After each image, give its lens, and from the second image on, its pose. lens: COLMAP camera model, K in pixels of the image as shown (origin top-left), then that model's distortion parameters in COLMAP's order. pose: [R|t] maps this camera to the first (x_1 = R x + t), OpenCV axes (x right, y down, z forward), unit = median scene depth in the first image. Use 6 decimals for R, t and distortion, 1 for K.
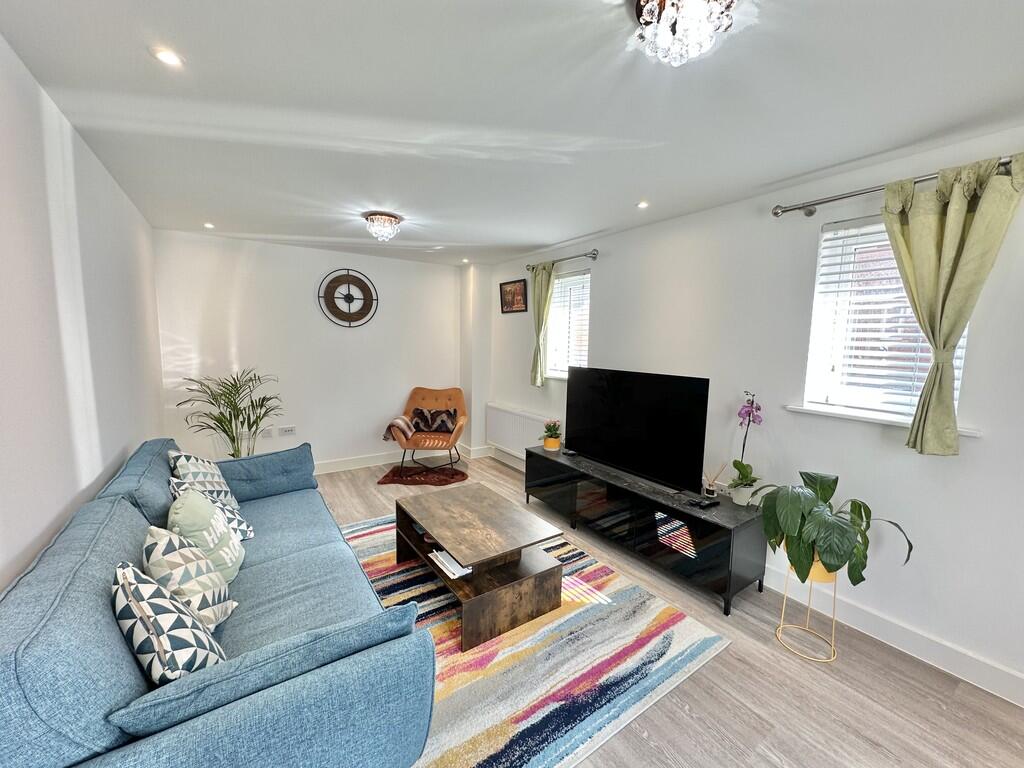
lens RADIAL K [[410.6, 0, 512.1], [0, 410.6, 384.5], [0, 0, 1]] dist [-0.001325, 0.000249]
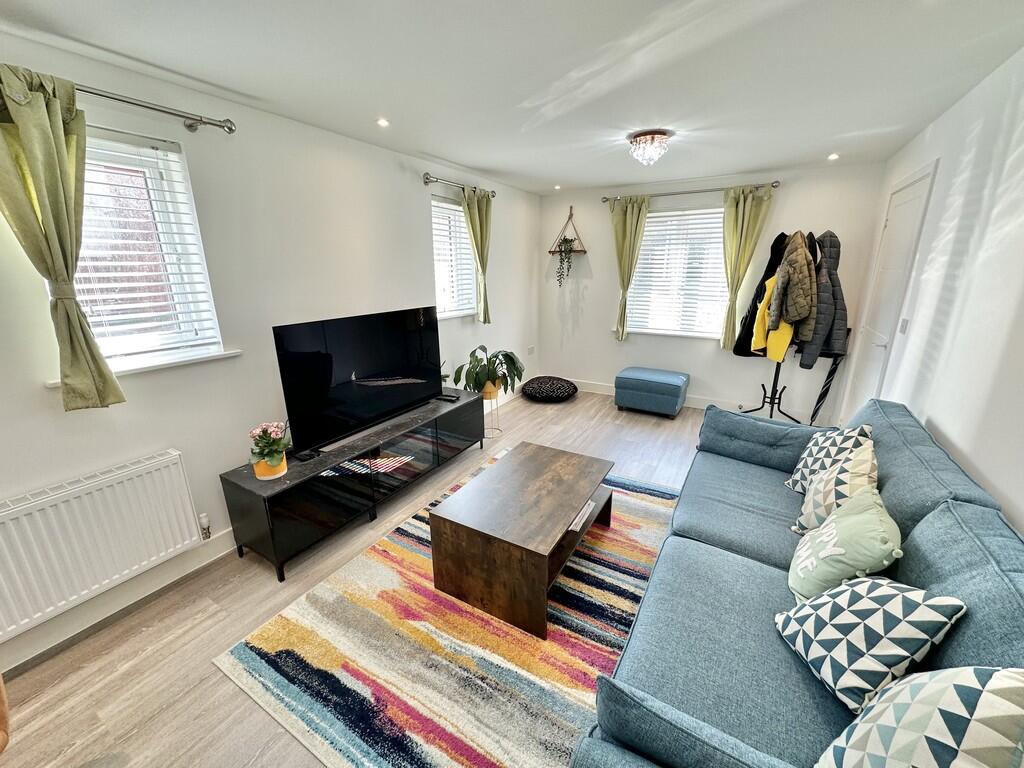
lens RADIAL K [[410.6, 0, 516.4], [0, 410.6, 380.8], [0, 0, 1]] dist [-0.001325, 0.000249]
pose [[-0.426517, -0.259557, 0.866437, -0.867596], [0.095617, 0.939633, 0.328553, -0.208717], [-0.899411, 0.222979, -0.375951, 1.432091]]
